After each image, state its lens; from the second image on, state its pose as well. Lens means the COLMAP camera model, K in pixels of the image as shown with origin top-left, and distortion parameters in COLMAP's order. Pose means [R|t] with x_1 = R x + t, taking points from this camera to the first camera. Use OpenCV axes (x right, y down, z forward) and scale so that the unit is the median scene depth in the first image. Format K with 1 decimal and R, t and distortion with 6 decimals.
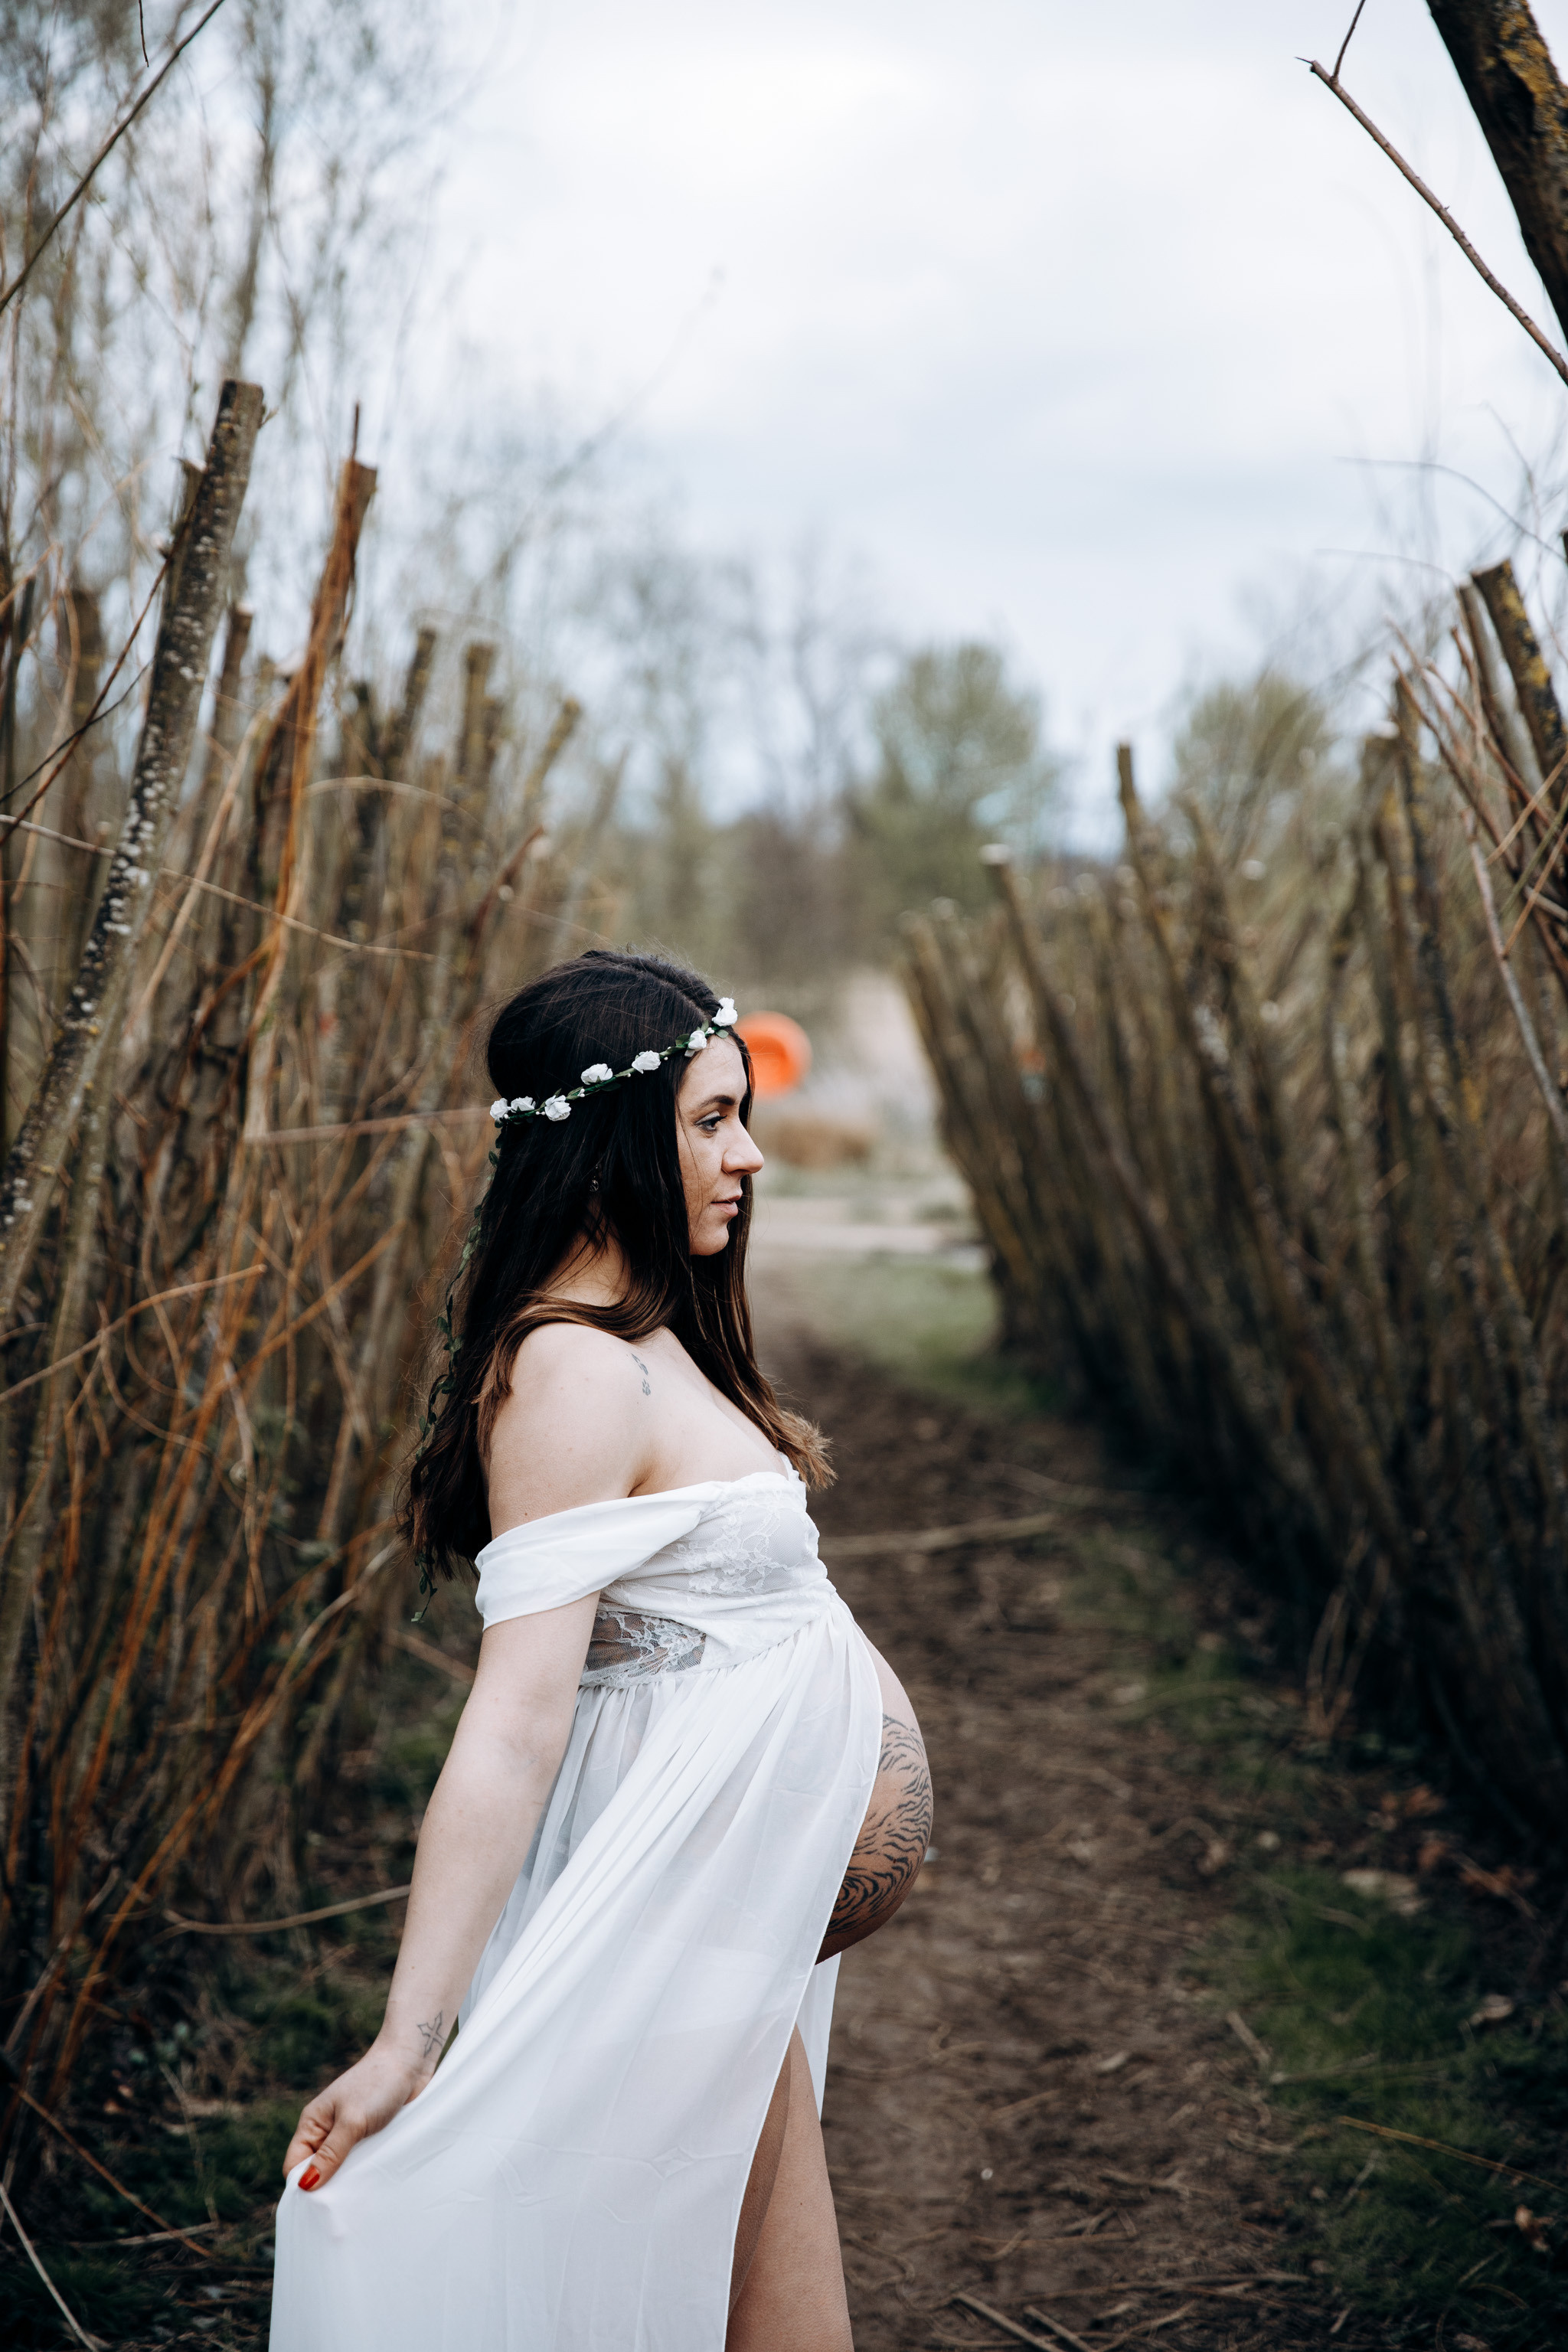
lens RADIAL K [[4495.6, 0, 784.0], [0, 4495.6, 1176.0], [0, 0, 1]] dist [0.216161, 0.033454]
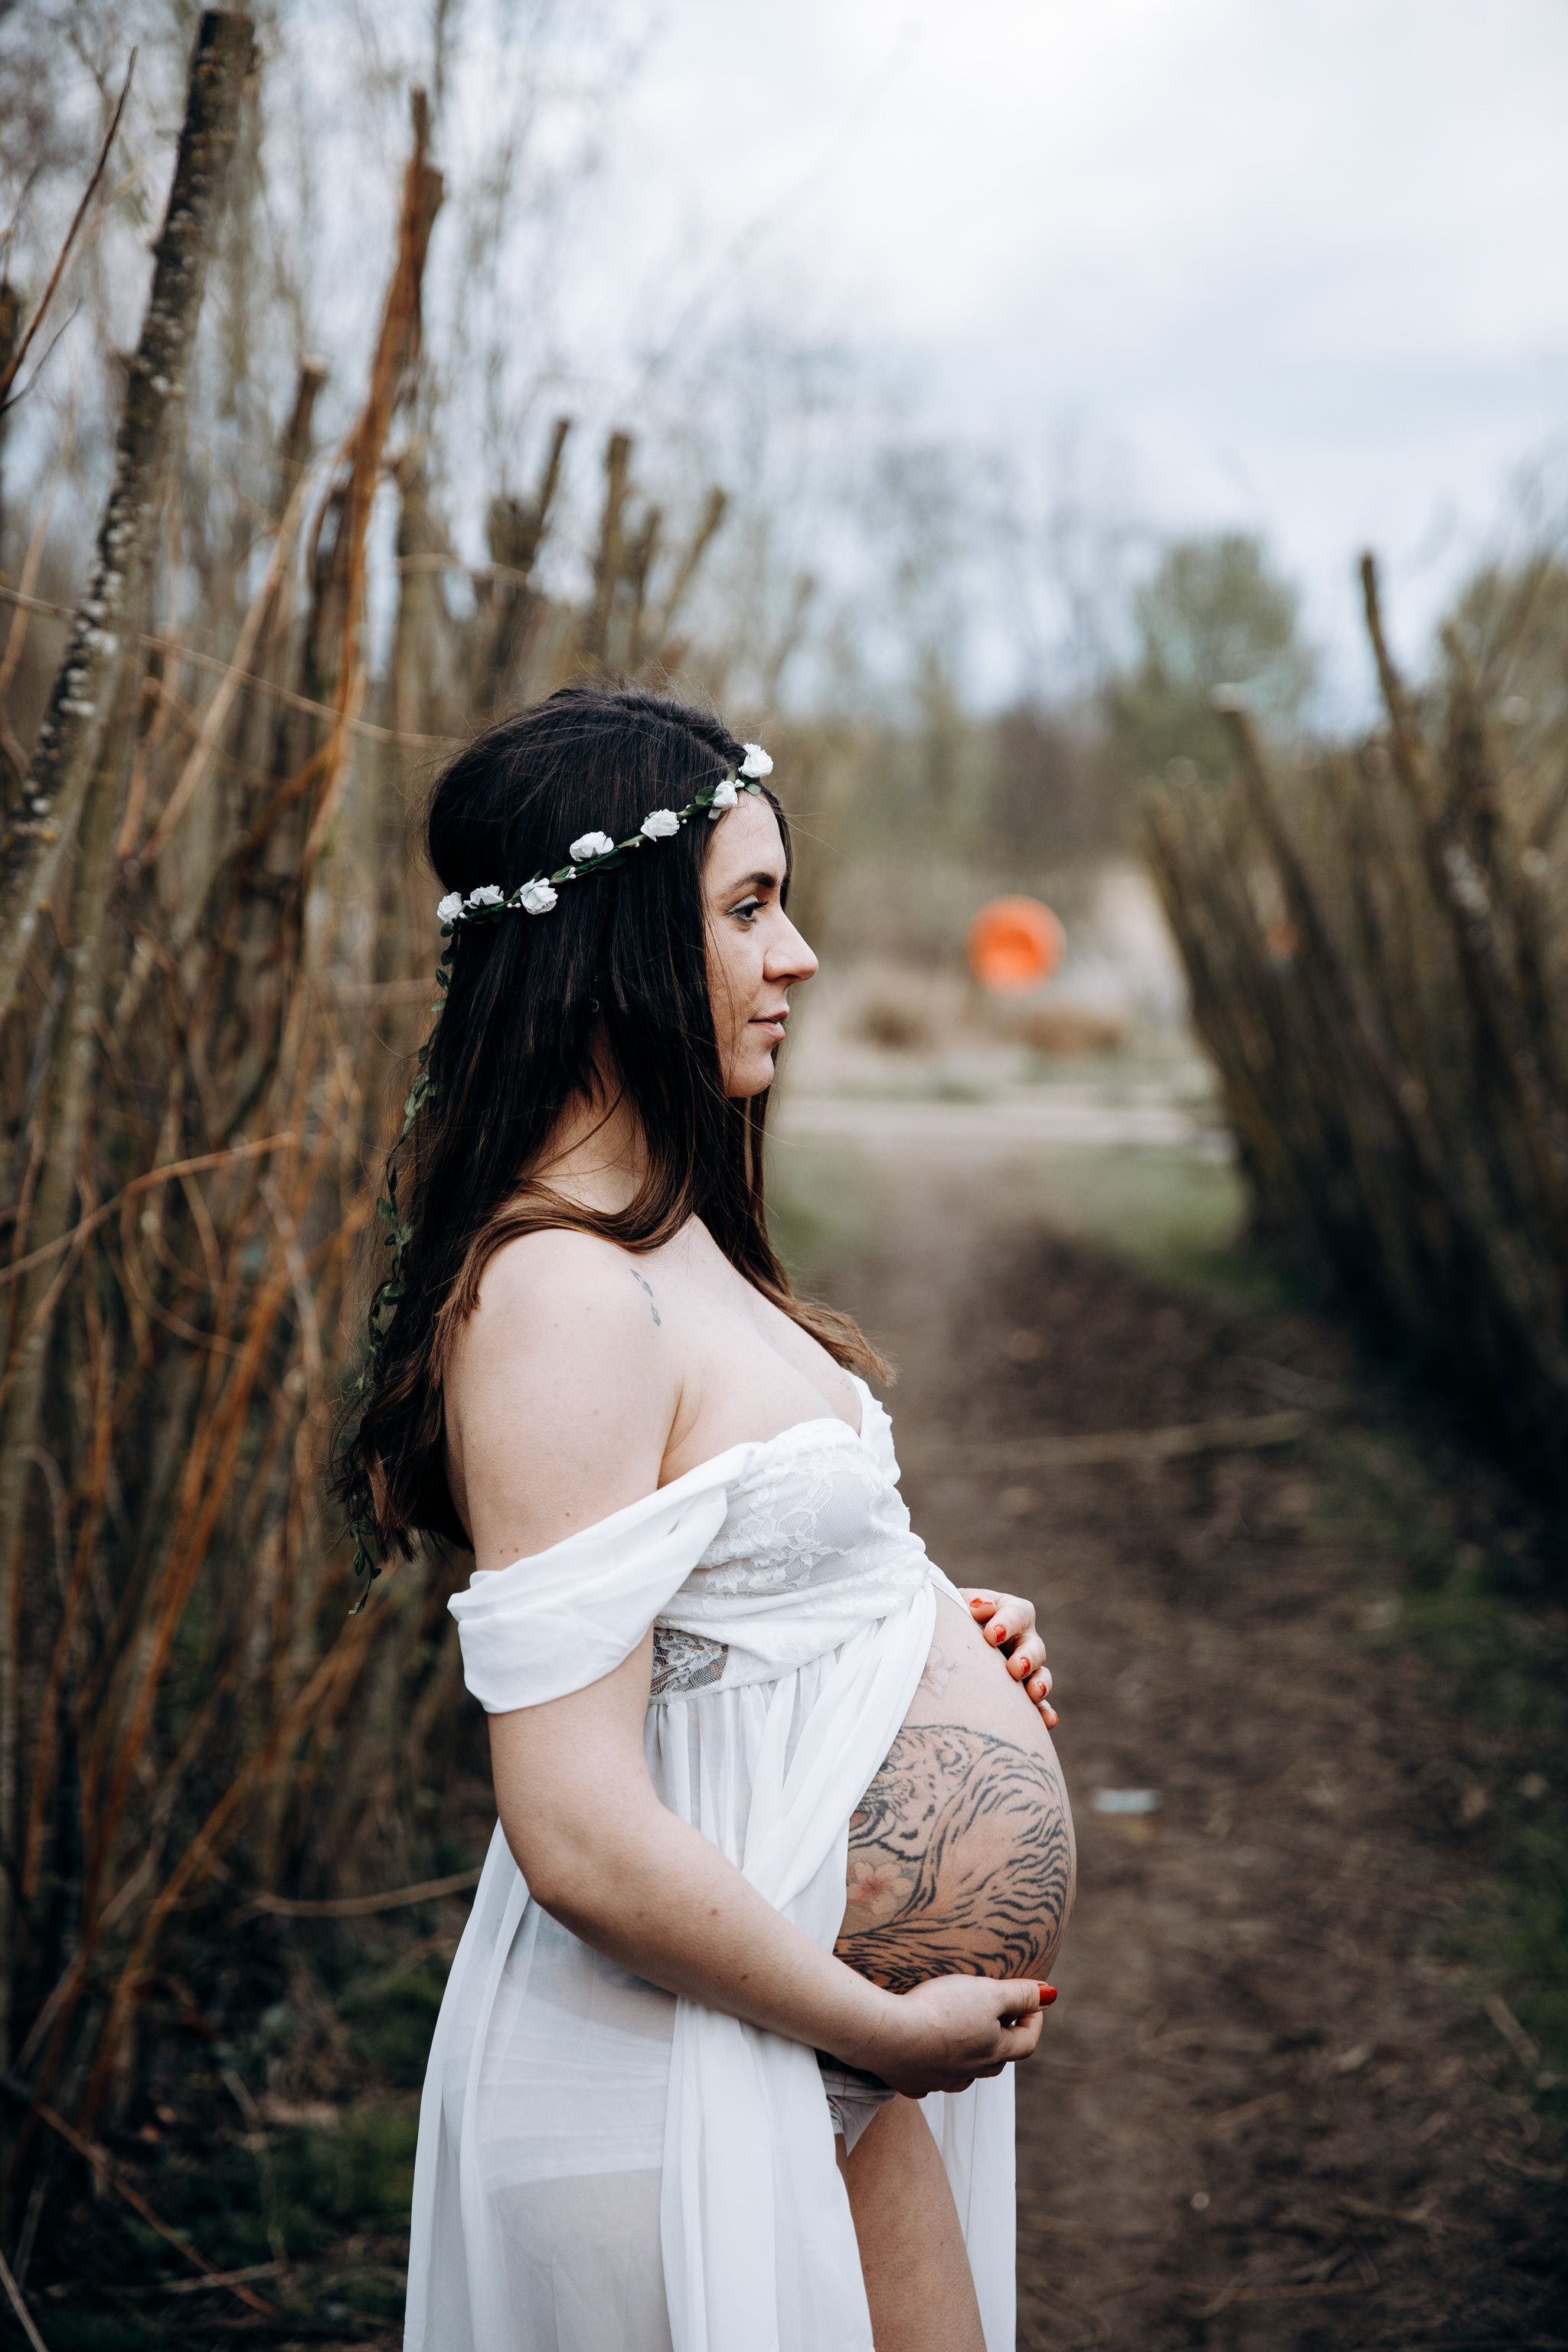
lens RADIAL K [[4495.6, 0, 784.0], [0, 4495.6, 1176.0], [0, 0, 1]] dist [0.216161, 0.033454]
pose [[0.998340, -0.004799, -0.057391, 0.014657], [0.006135, 0.999714, 0.023115, 0.006639], [0.057264, -0.023429, 0.998084, 0.131293]]
